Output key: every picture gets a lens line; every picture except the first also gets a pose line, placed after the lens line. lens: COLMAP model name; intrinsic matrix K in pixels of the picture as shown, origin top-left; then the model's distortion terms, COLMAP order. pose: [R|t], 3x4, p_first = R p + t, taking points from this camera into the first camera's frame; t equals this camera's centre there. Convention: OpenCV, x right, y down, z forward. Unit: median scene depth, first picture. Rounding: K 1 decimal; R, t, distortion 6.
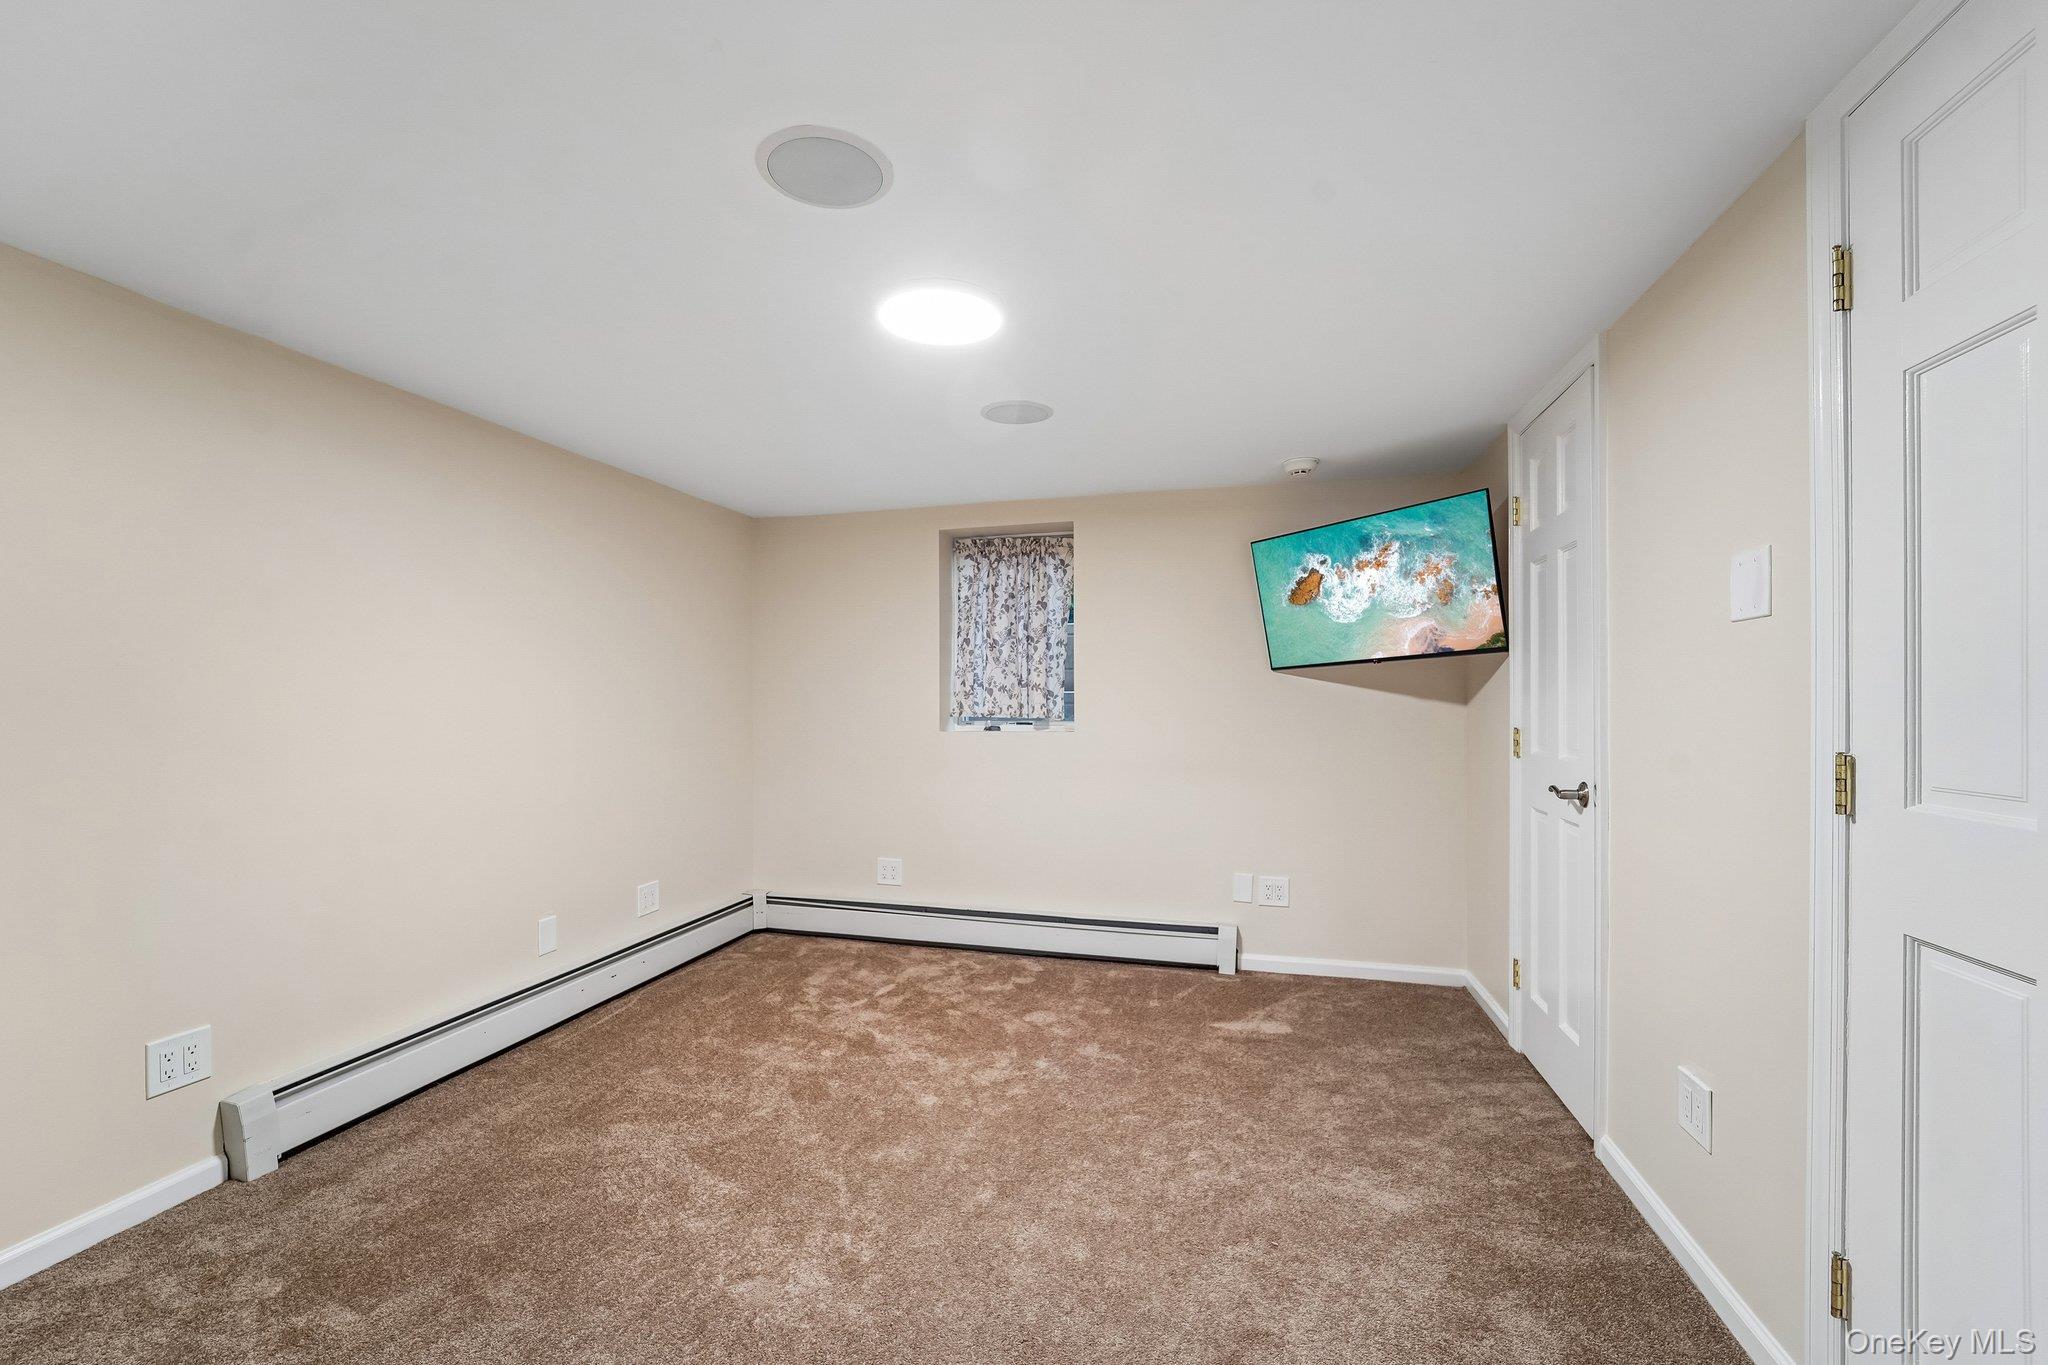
lens RADIAL K [[852.0, 0, 1021.0], [0, 852.0, 708.0], [0, 0, 1]] dist [-0.010222, -0.000416]
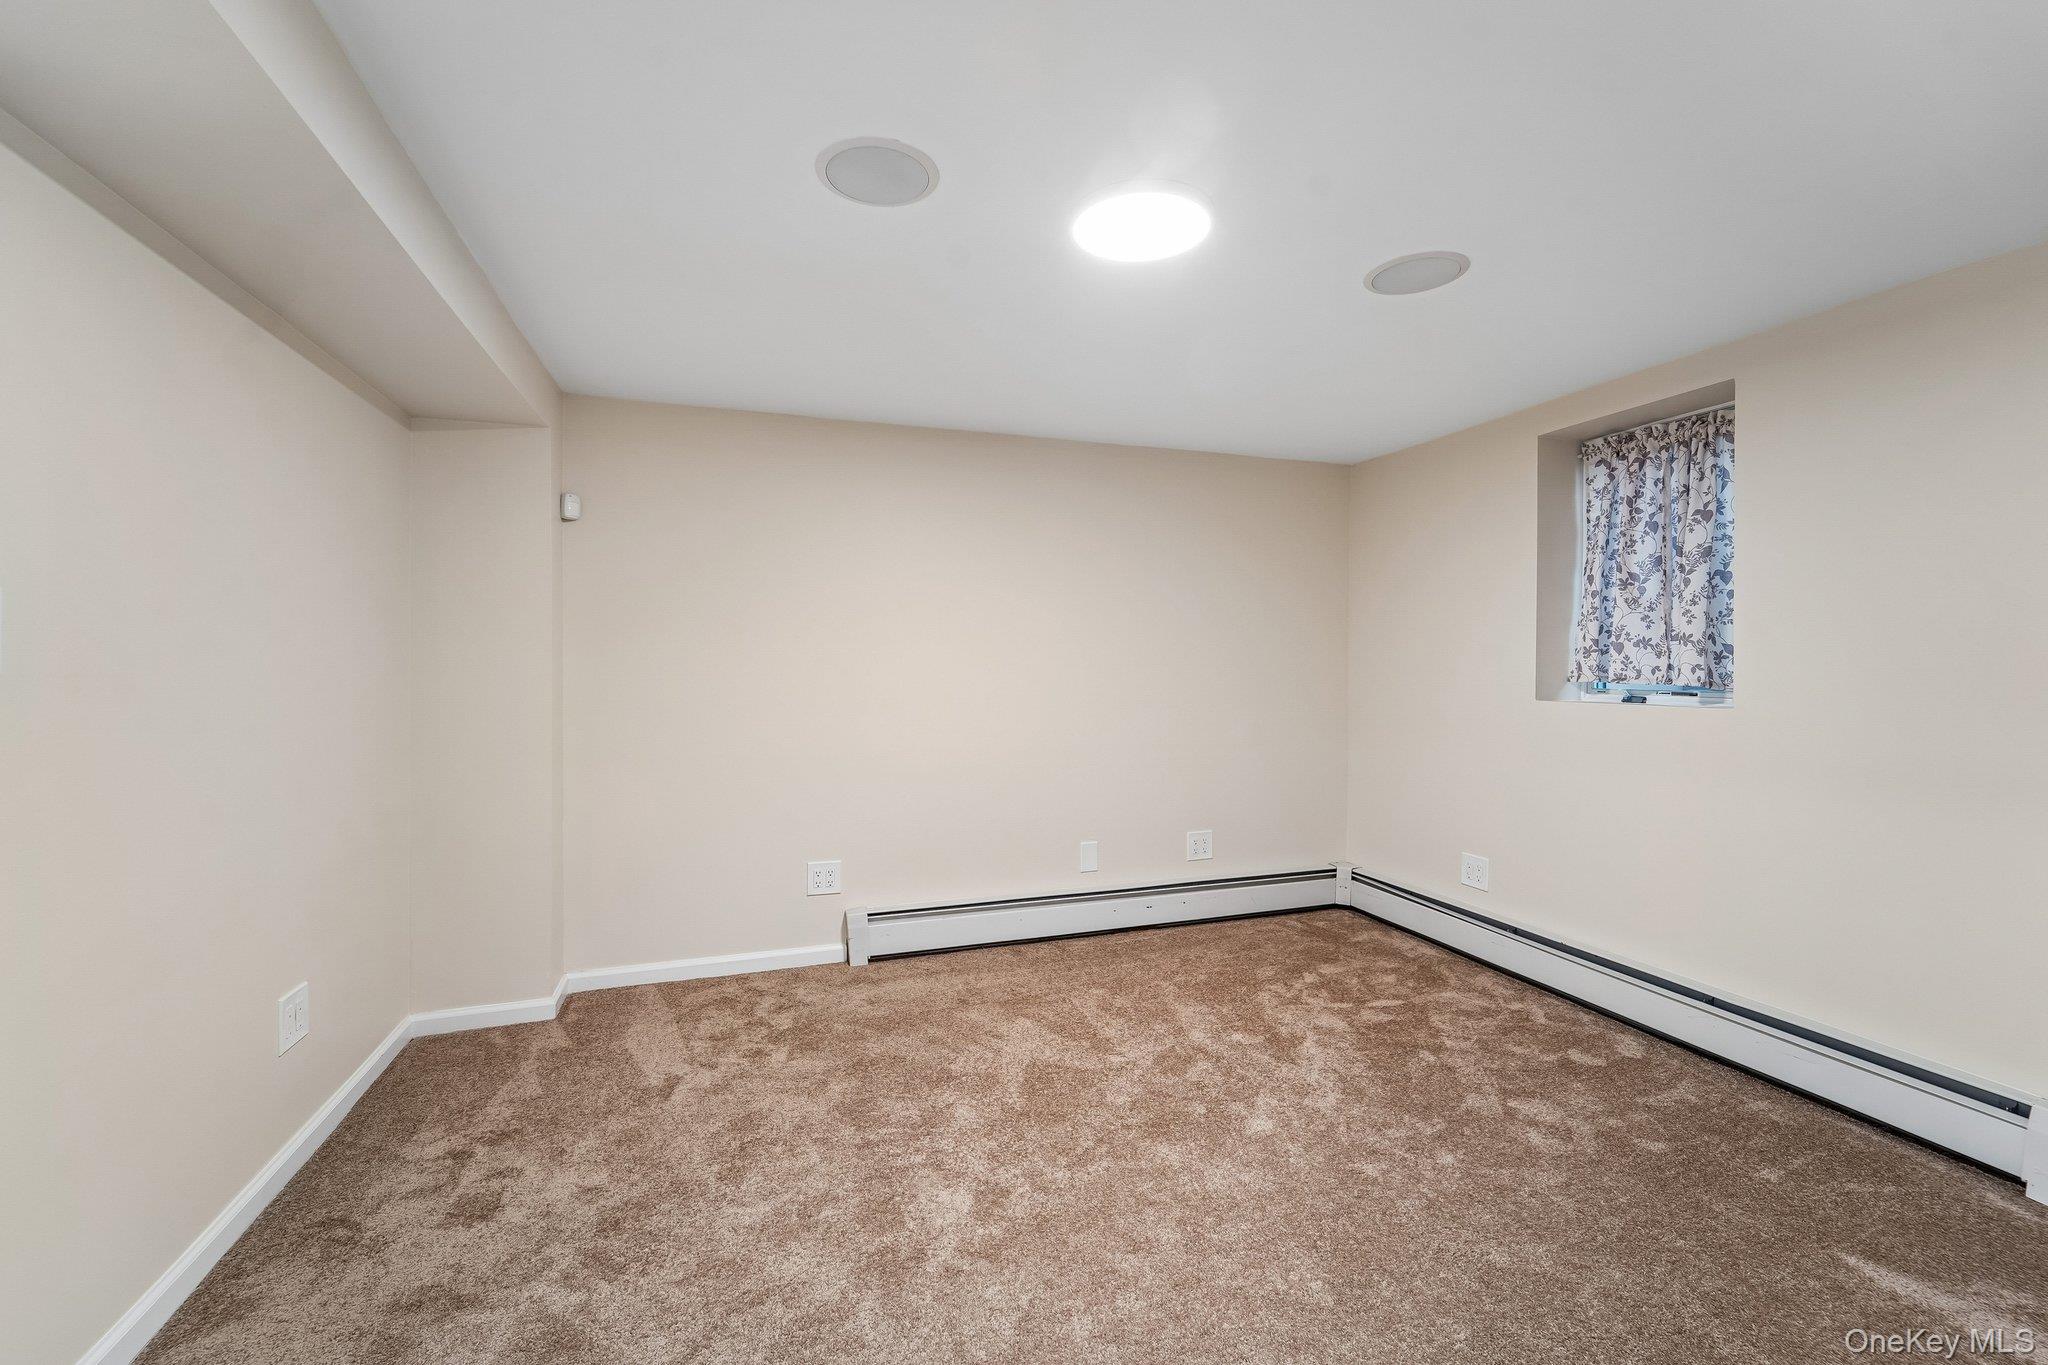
lens RADIAL K [[852.0, 0, 1026.0], [0, 852.0, 670.4], [0, 0, 1]] dist [-0.010222, -0.000416]
pose [[0.546699, 0.009279, -0.837278, 0.288683], [-0.009743, 0.999941, 0.004719, 0.001367], [0.837273, 0.005578, 0.546757, 0.202221]]
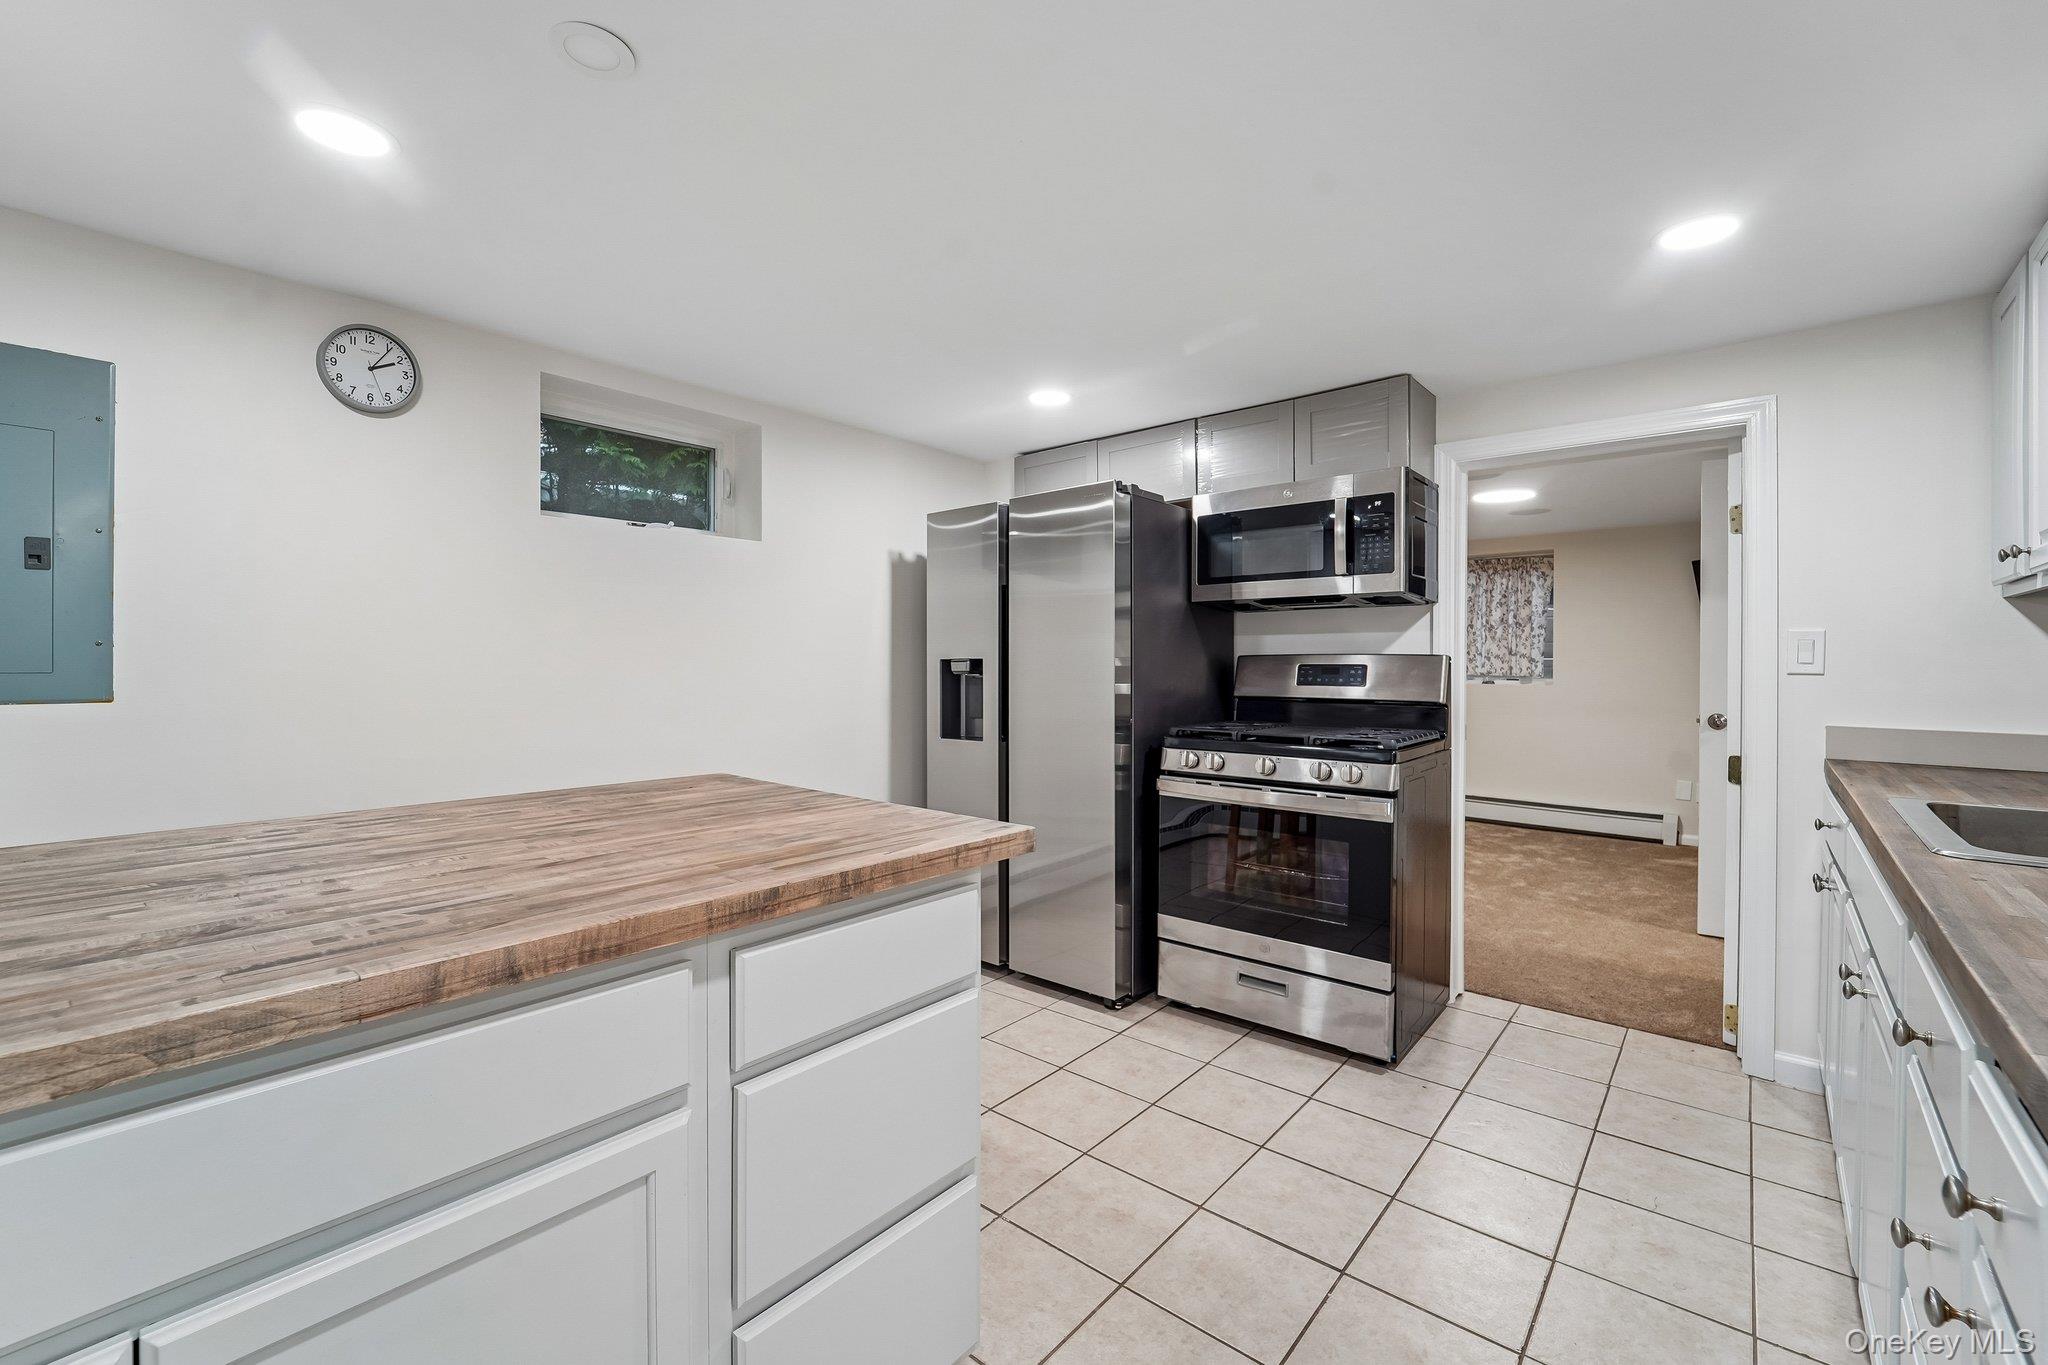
lens RADIAL K [[852.0, 0, 1020.9], [0, 852.0, 674.0], [0, 0, 1]] dist [-0.010222, -0.000416]
pose [[0.898360, 0.010963, -0.439124, -0.122979], [-0.011624, 0.999932, 0.001184, 0.017151], [0.439107, 0.004041, 0.898426, -0.775274]]
